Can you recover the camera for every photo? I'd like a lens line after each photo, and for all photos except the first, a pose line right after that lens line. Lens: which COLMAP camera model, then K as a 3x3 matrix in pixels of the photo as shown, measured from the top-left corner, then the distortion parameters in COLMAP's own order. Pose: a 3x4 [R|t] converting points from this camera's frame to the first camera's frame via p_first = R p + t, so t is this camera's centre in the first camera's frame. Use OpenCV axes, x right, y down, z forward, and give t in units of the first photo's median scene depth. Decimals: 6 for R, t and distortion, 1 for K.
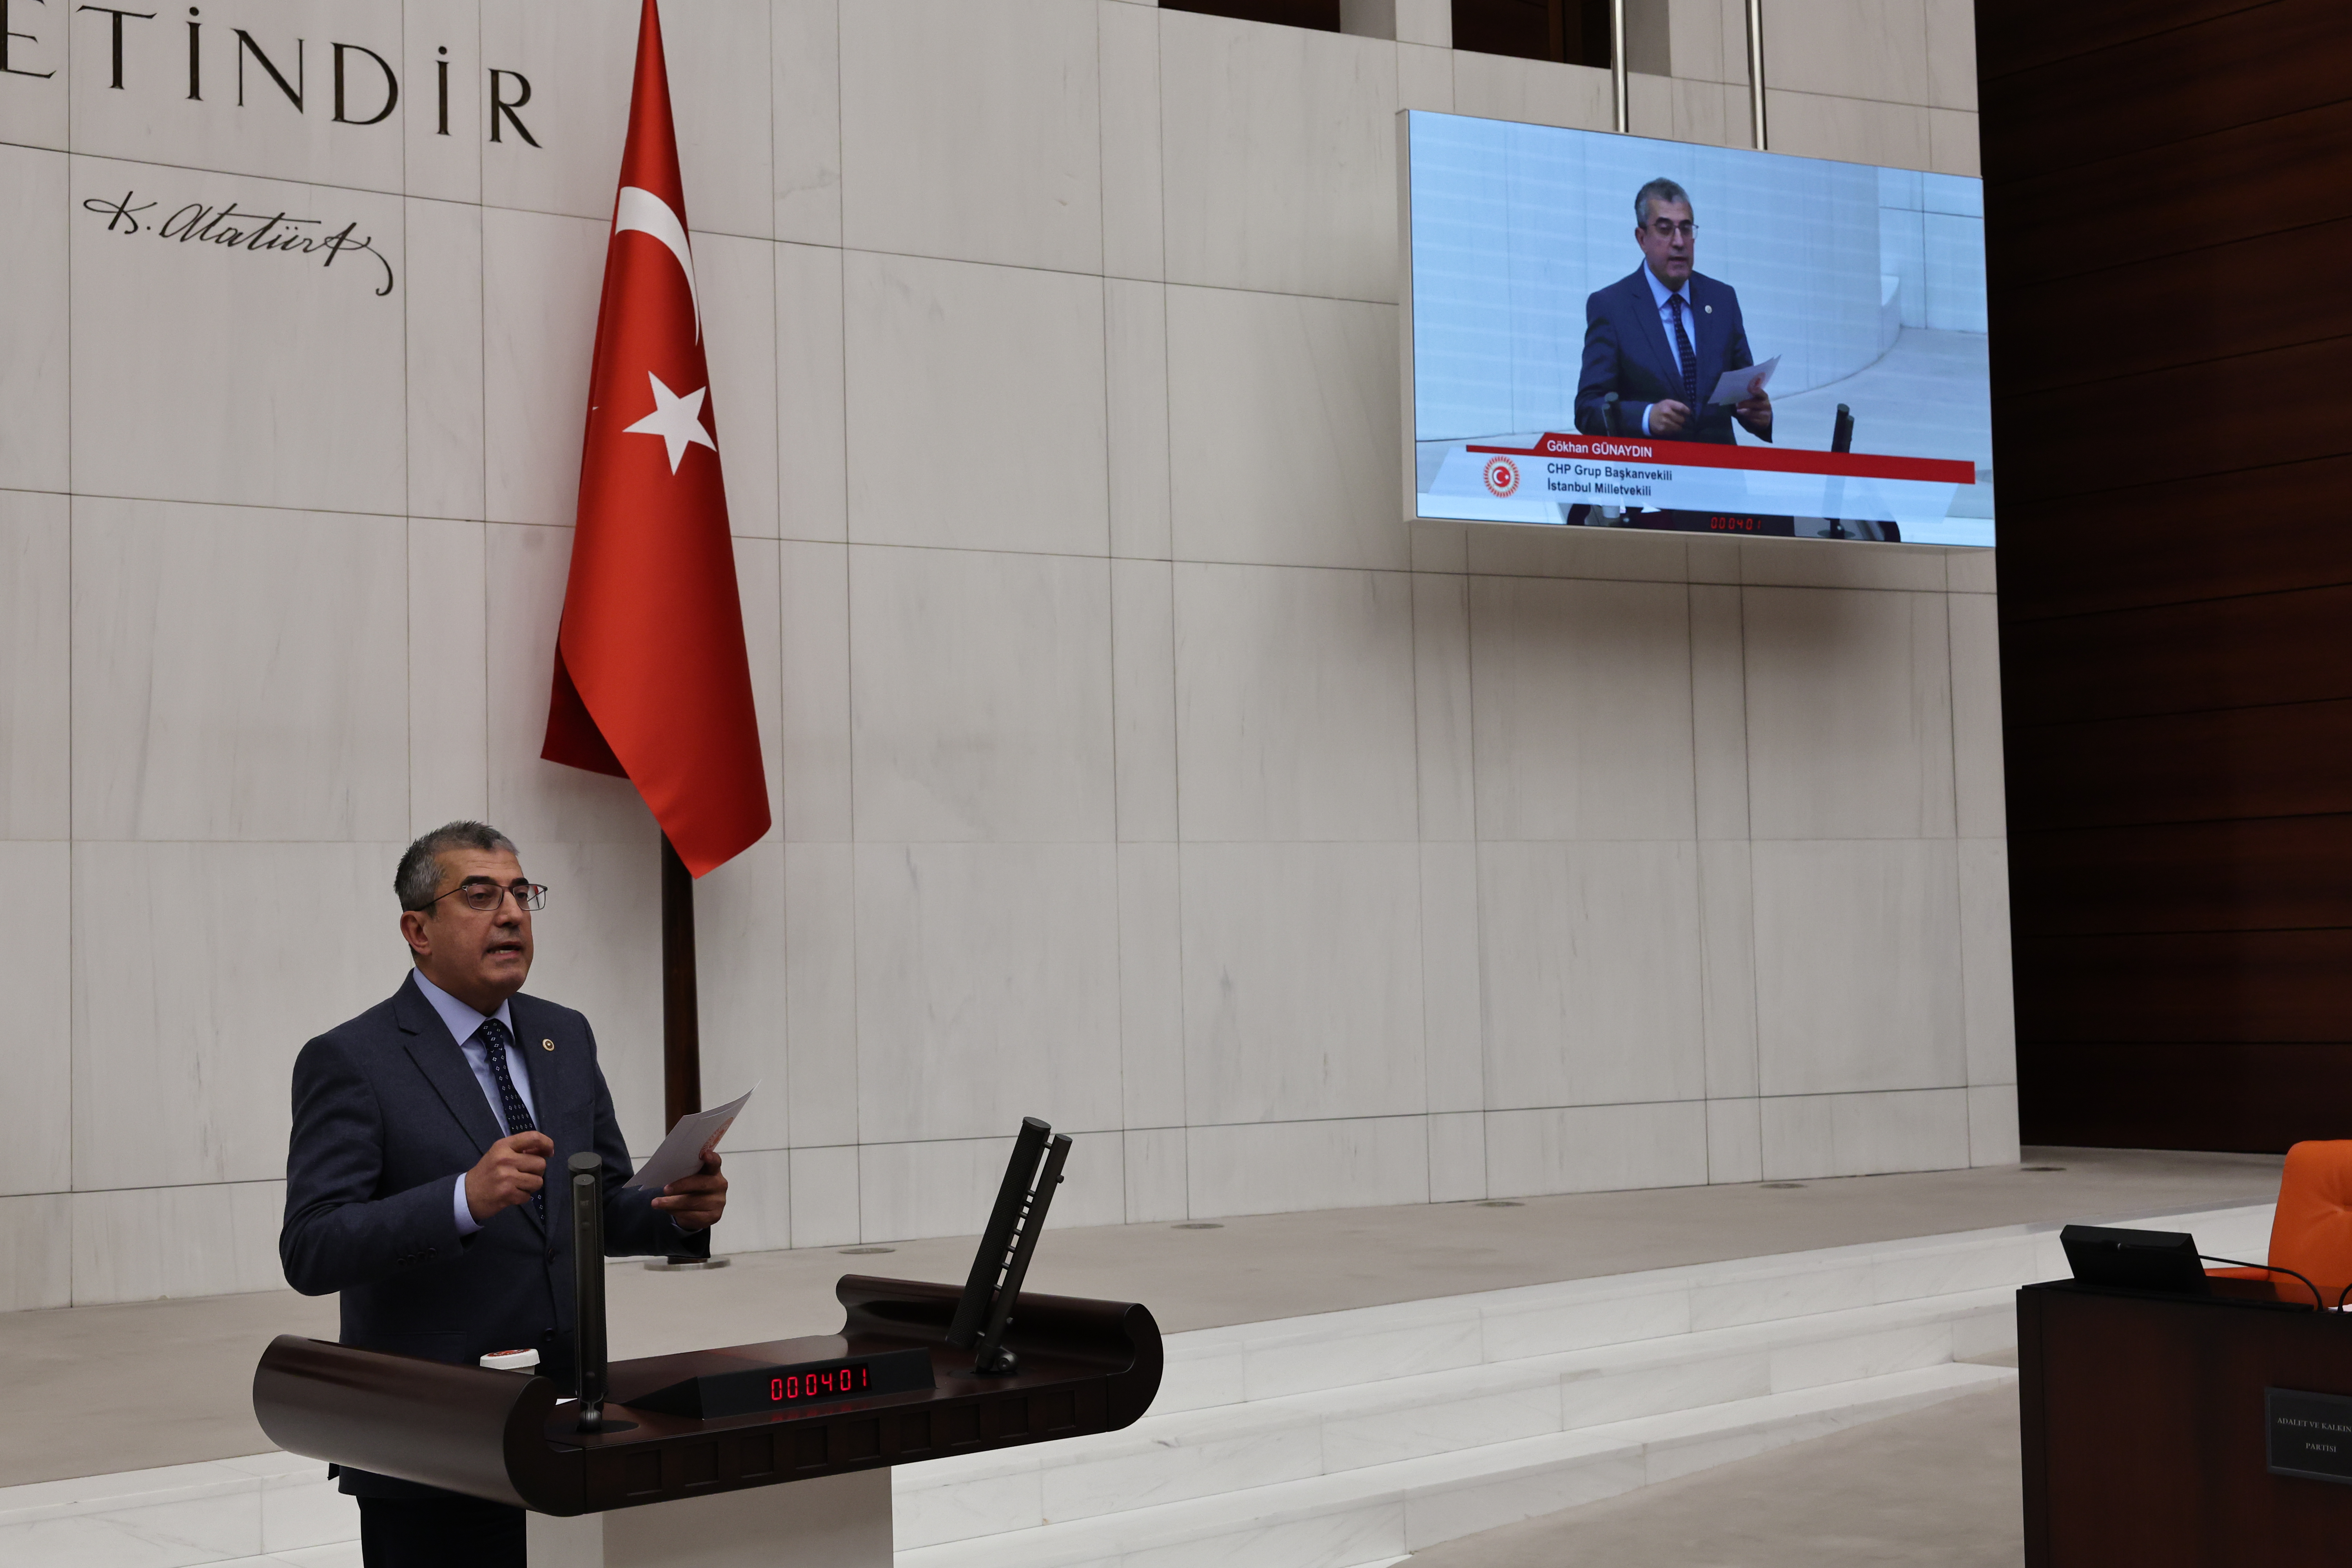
lens RADIAL K [[2985.5, 0, 1169.1], [0, 2985.5, 793.3], [0, 0, 1]] dist [0.008073, -0.029489]
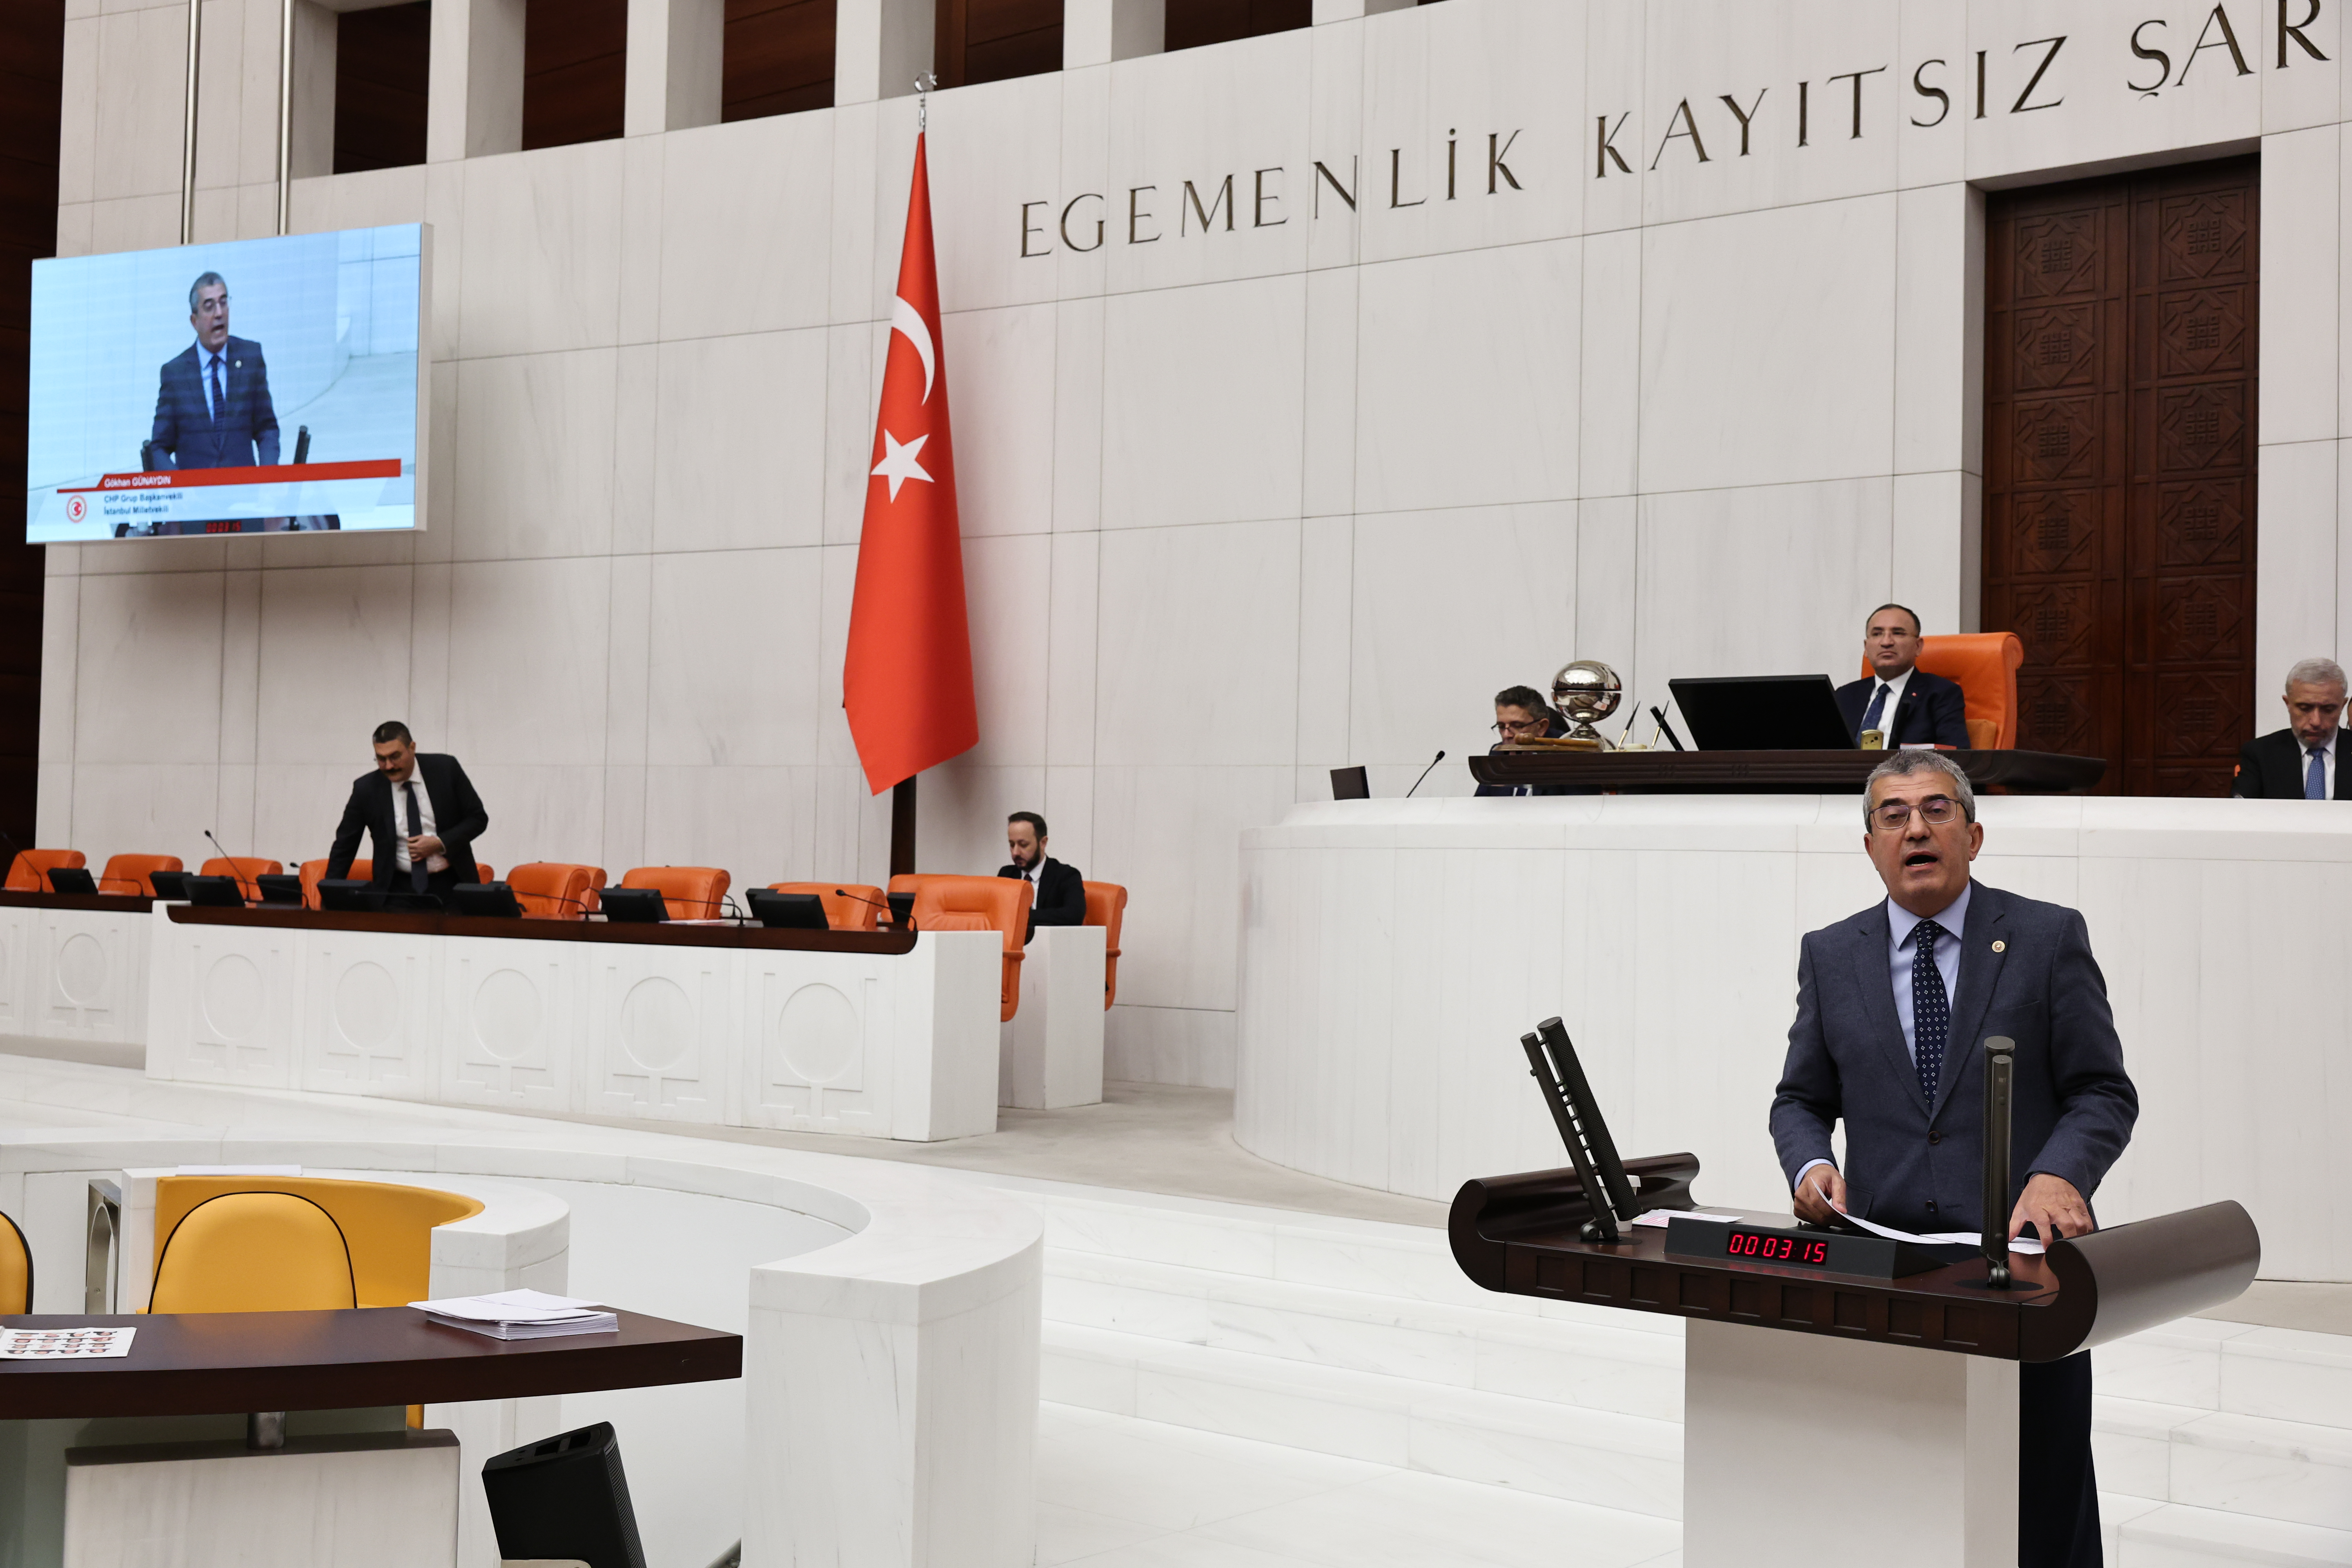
lens RADIAL K [[2821.6, 0, 1166.6], [0, 2821.6, 784.5], [0, 0, 1]] dist [0.000602, 0.001334]
pose [[0.155756, -0.003255, -0.987790, 0.343221], [0.032879, 0.999458, 0.001891, 0.005426], [0.987248, -0.032772, 0.155778, 0.234002]]
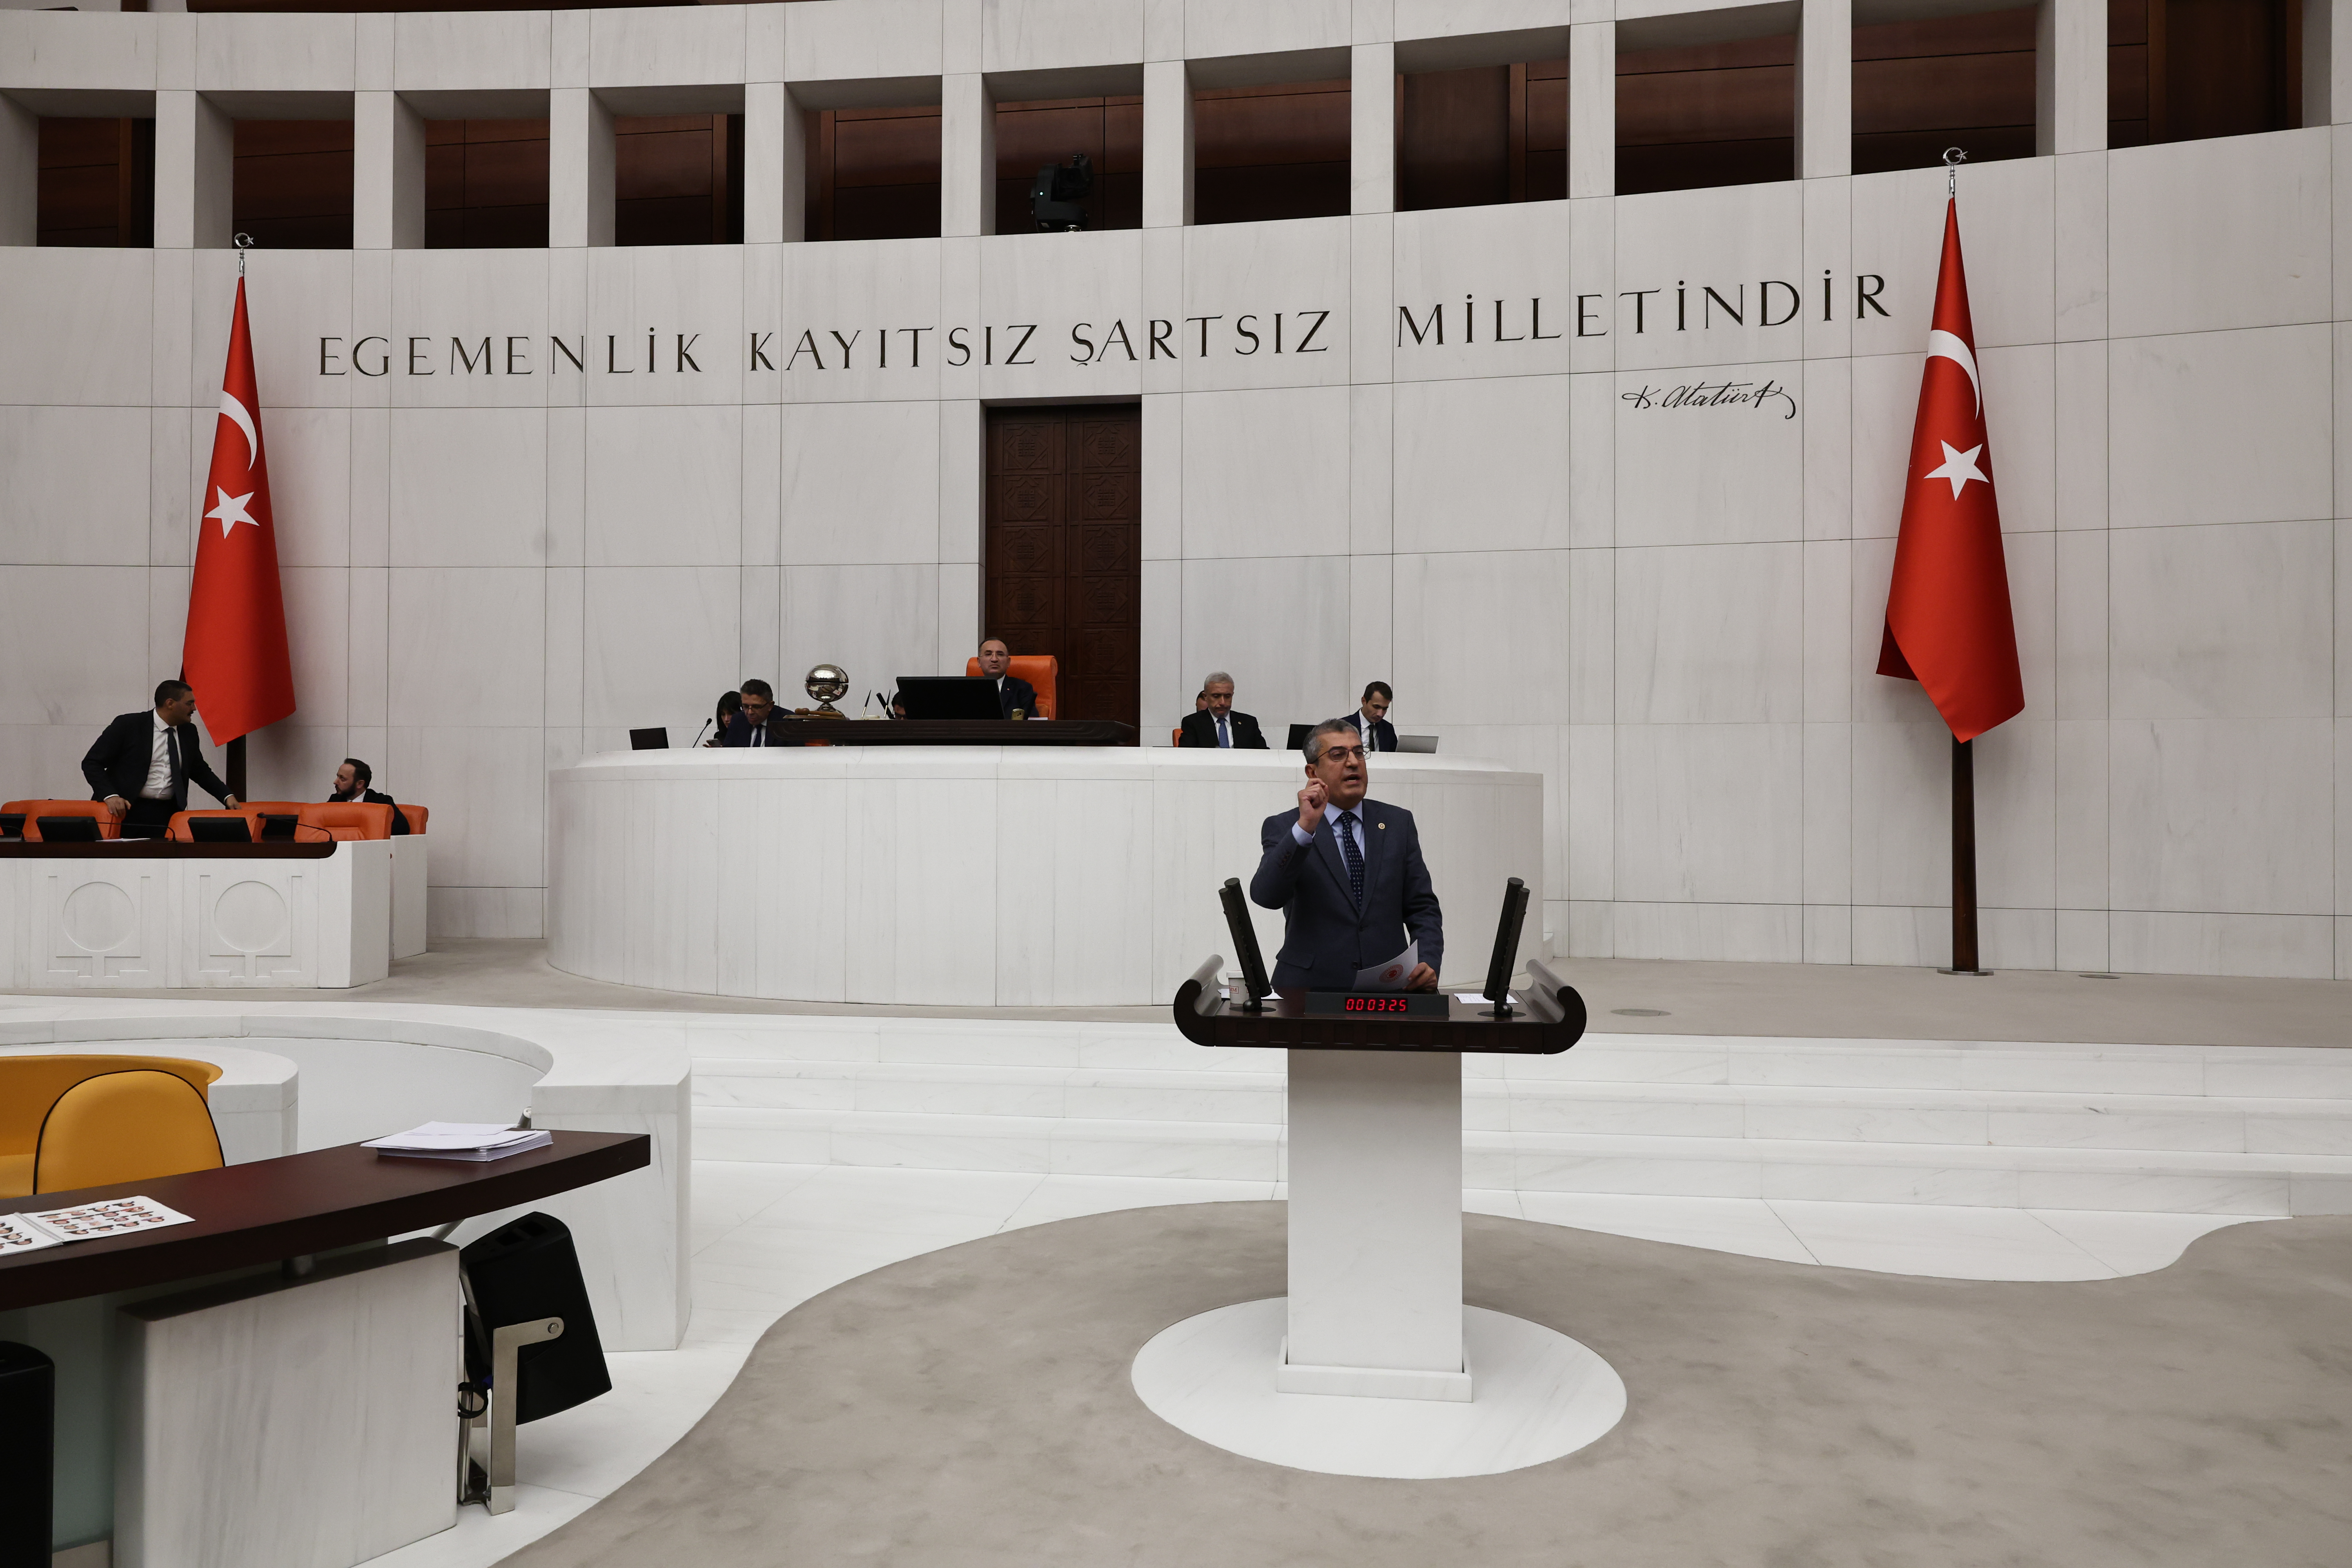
lens RADIAL K [[1582.3, 0, 1174.7], [0, 1582.3, 789.3], [0, 0, 1]] dist [0.000432, -0.003110]
pose [[0.664756, 0.020081, -0.746791, 0.215415], [0.023679, 0.998570, 0.047929, 0.001829], [0.746686, -0.049545, 0.663330, 0.084286]]
